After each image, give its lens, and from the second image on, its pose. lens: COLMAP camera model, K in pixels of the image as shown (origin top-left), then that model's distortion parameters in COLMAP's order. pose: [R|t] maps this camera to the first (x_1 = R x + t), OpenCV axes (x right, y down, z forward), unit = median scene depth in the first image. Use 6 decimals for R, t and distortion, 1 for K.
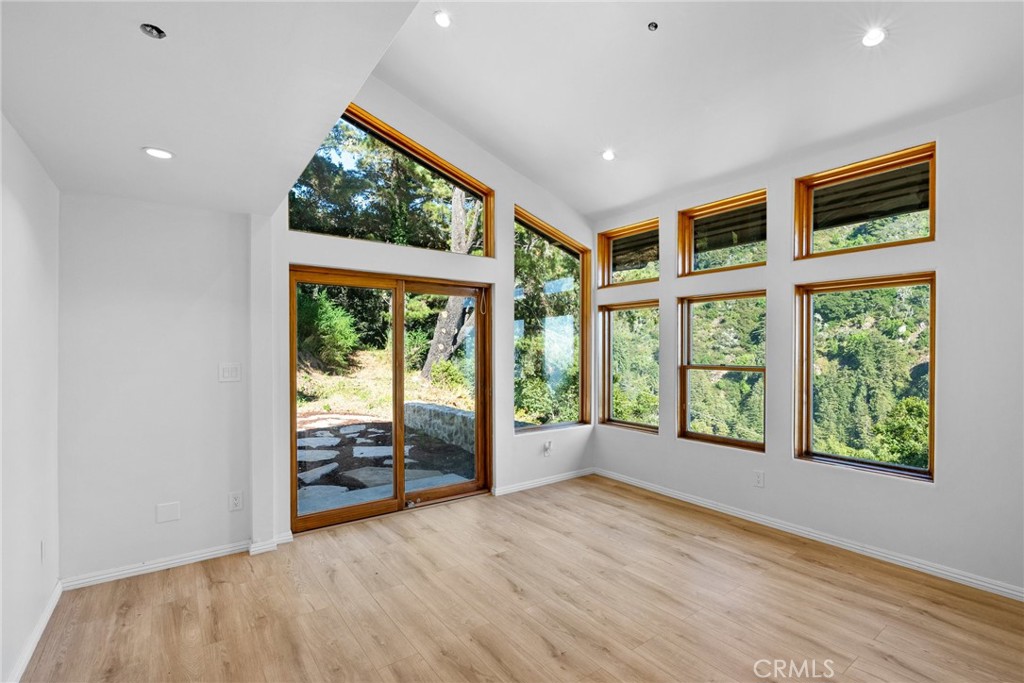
lens RADIAL K [[468.6, 0, 512.1], [0, 468.6, 354.4], [0, 0, 1]] dist [-0.003678, -0.000275]
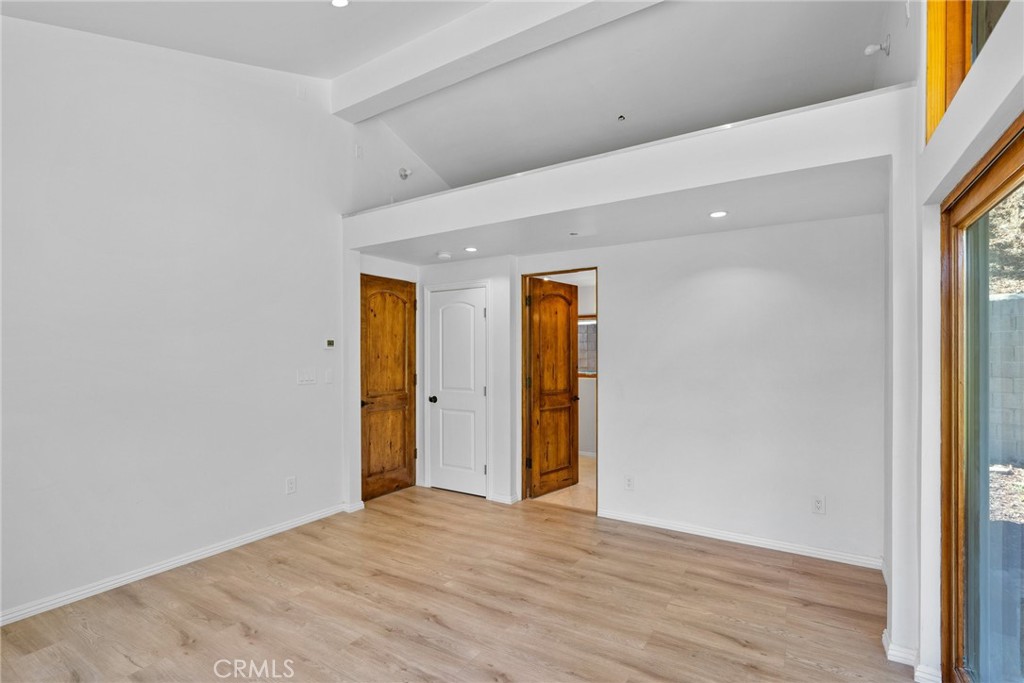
lens RADIAL K [[468.6, 0, 512.1], [0, 468.6, 354.4], [0, 0, 1]] dist [-0.003678, -0.000275]
pose [[-0.926508, 0.002243, -0.376268, 0.307960], [-0.001722, 0.999946, 0.010200, -0.020418], [0.376270, 0.010099, -0.926455, 1.893349]]
